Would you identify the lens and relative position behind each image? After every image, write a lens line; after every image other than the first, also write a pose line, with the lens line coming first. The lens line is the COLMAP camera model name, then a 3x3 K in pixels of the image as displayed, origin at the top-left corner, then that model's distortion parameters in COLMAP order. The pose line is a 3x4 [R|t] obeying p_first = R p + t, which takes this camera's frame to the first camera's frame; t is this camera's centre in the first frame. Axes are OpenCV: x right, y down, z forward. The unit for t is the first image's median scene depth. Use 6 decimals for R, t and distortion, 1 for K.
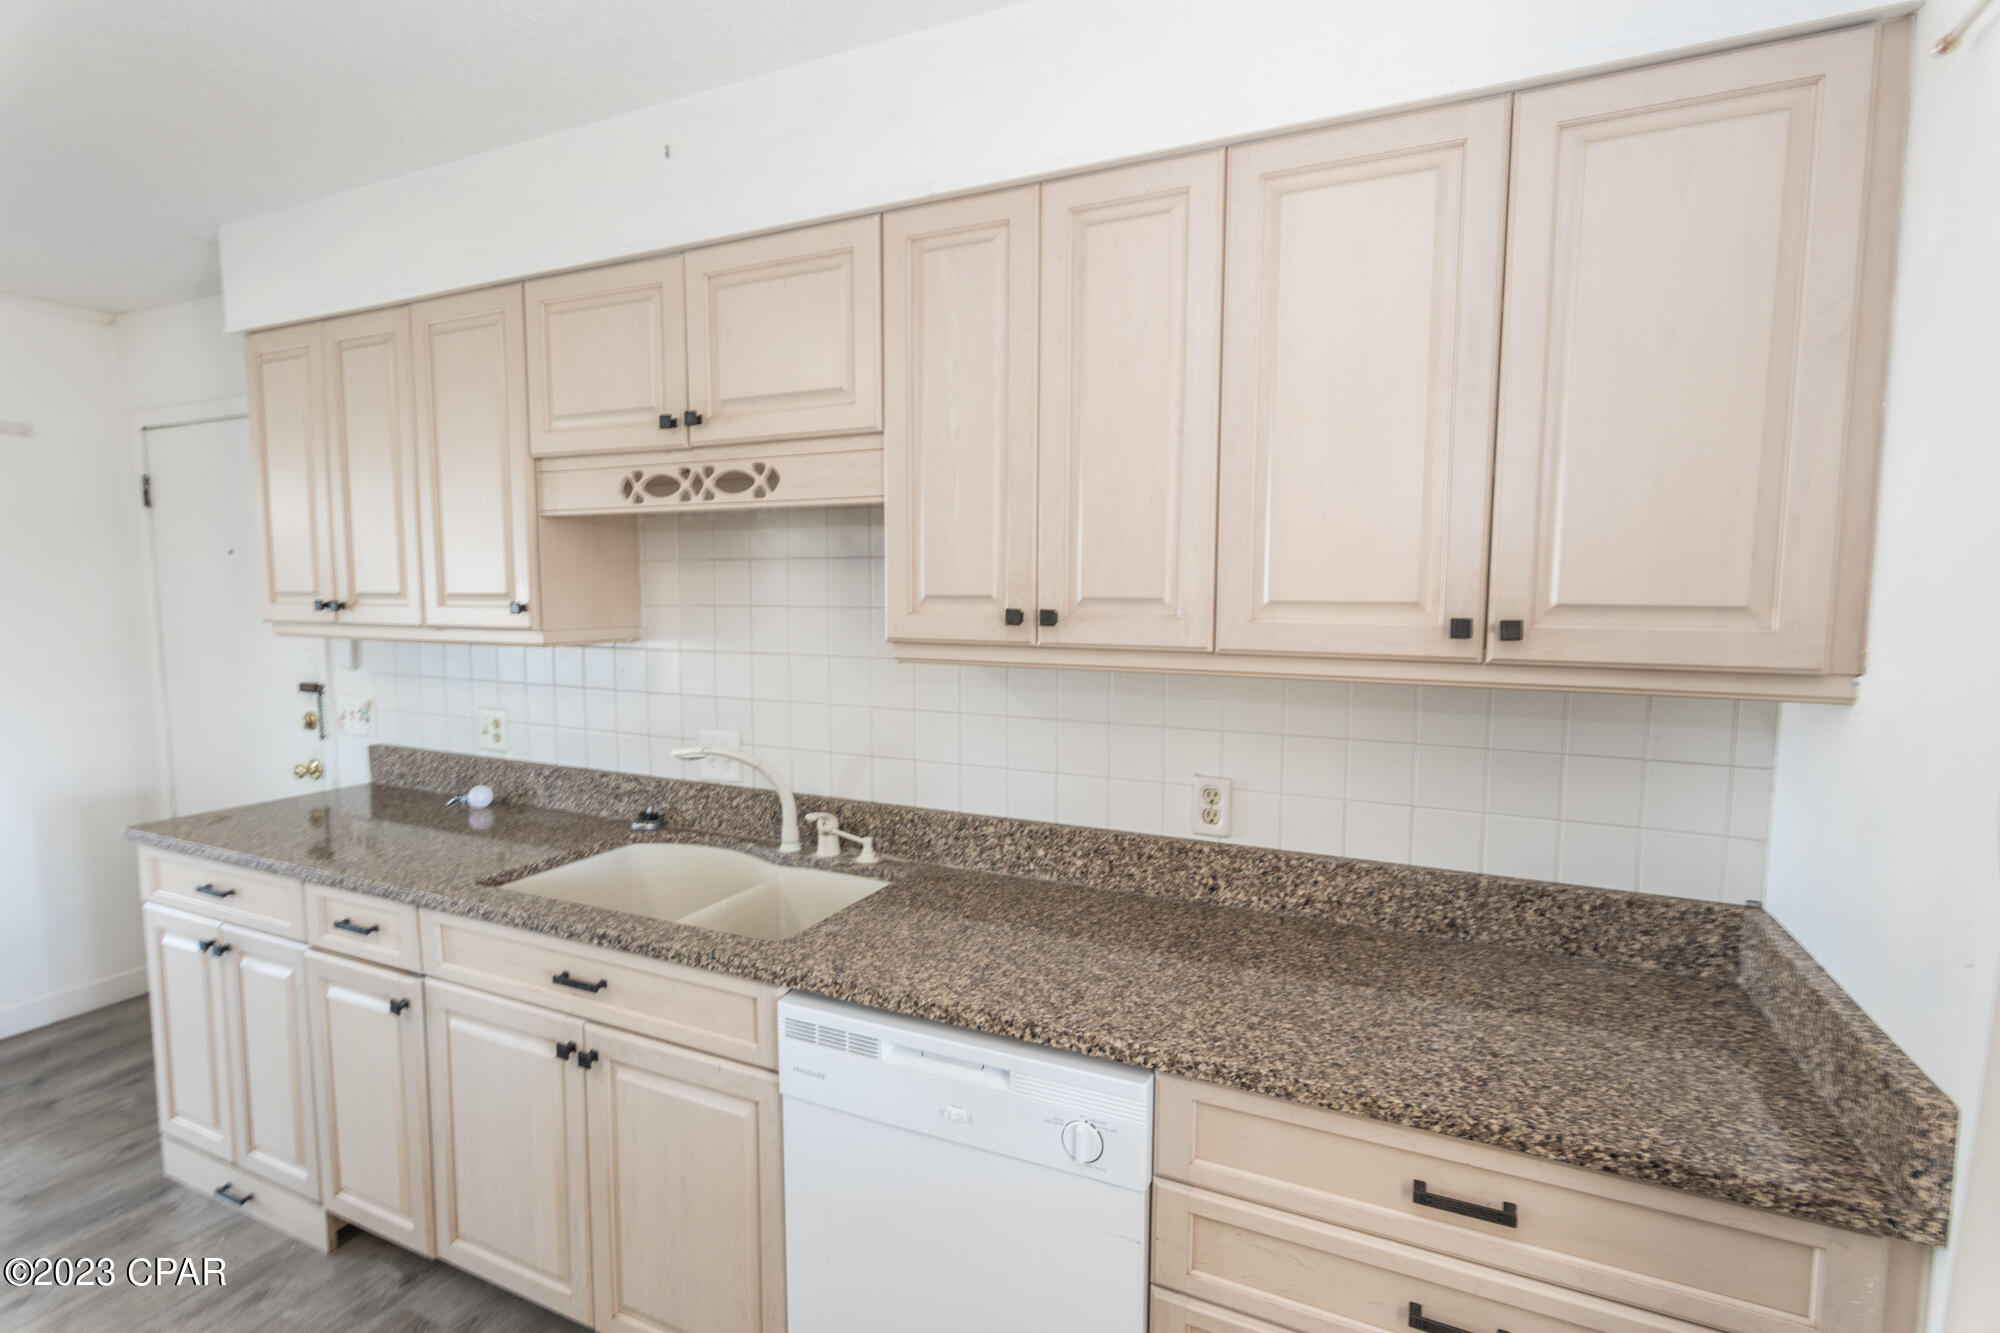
lens RADIAL K [[973.0, 0, 1086.8], [0, 973.0, 657.3], [0, 0, 1]] dist [-0.001119, 0.002063]
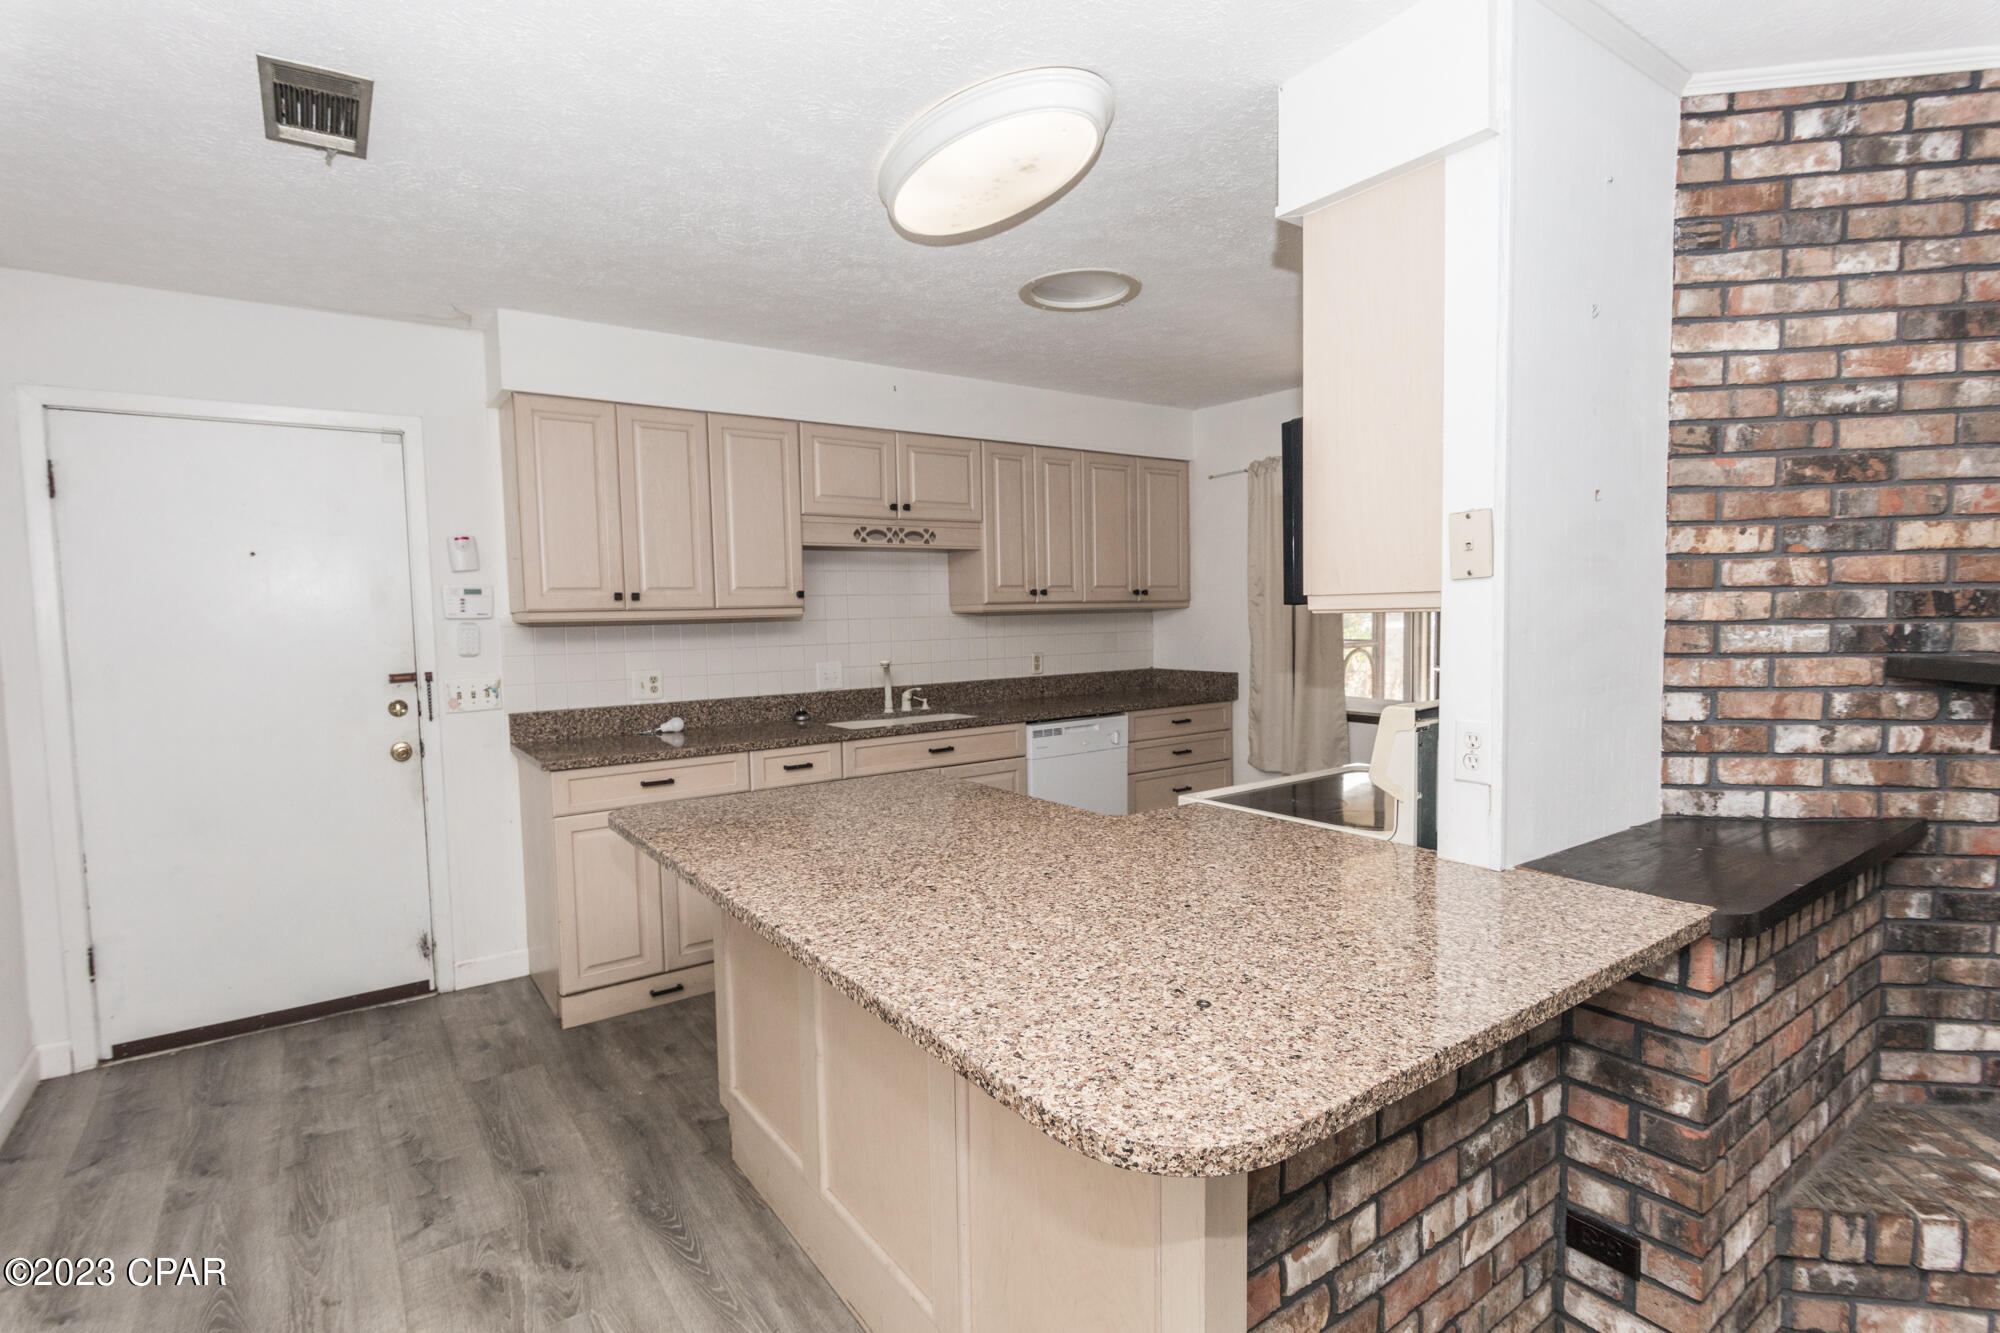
lens RADIAL K [[973.0, 0, 1034.5], [0, 973.0, 673.9], [0, 0, 1]] dist [-0.001119, 0.002063]
pose [[0.449755, -0.068312, 0.890536, -2.238420], [0.096880, 0.994919, 0.027391, 0.101460], [-0.887882, 0.073956, 0.454088, -0.240615]]
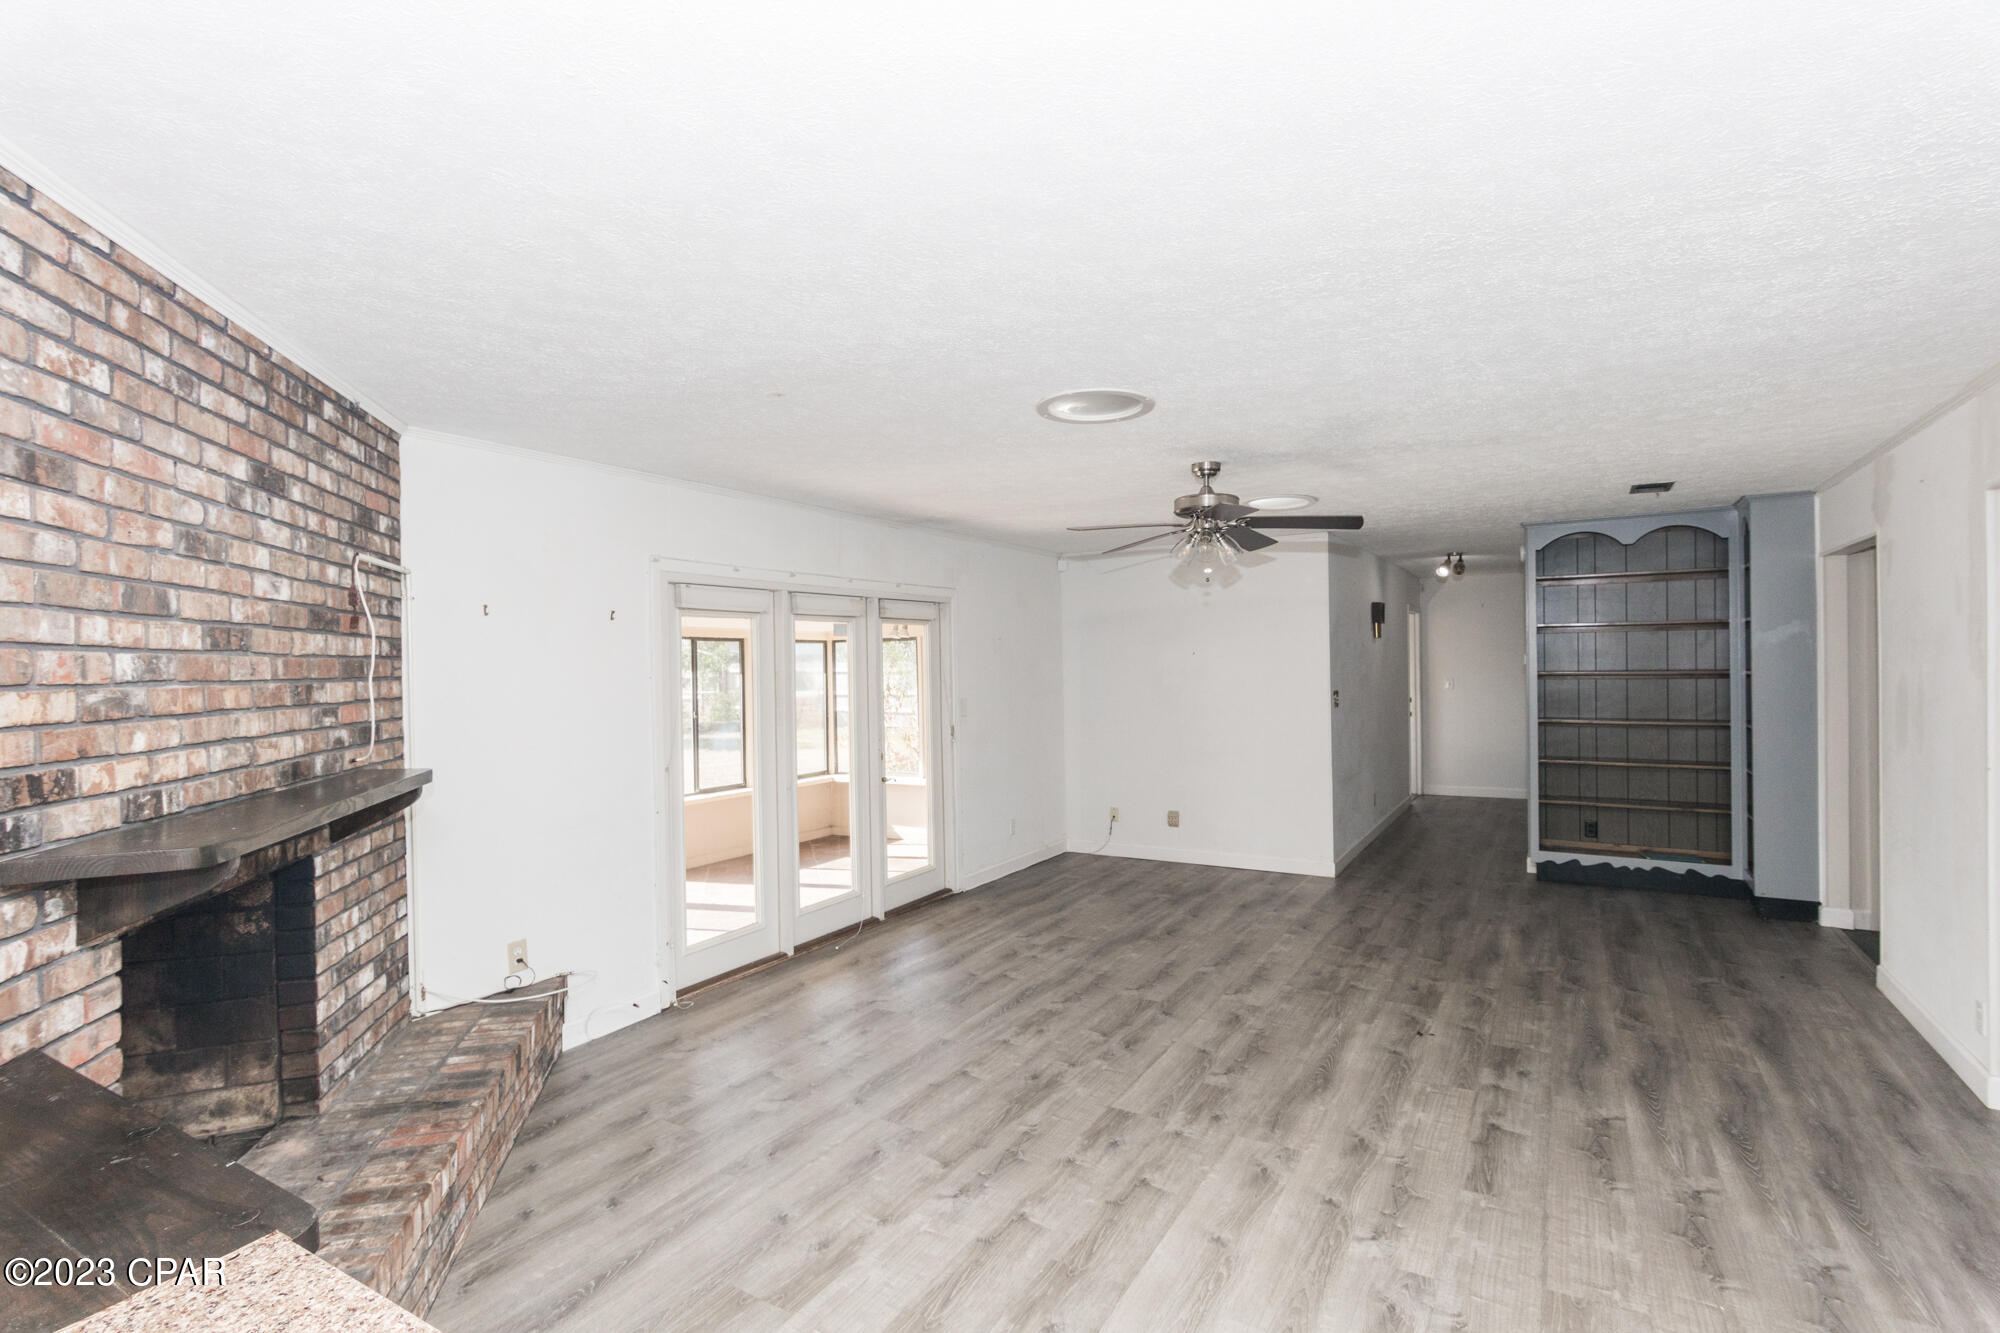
lens RADIAL K [[973.0, 0, 976.9], [0, 973.0, 672.5], [0, 0, 1]] dist [-0.001119, 0.002063]
pose [[-0.997197, 0.010048, 0.074138, -1.795818], [0.017010, 0.995437, 0.093888, -0.020912], [-0.072857, 0.094886, -0.992818, 0.156573]]
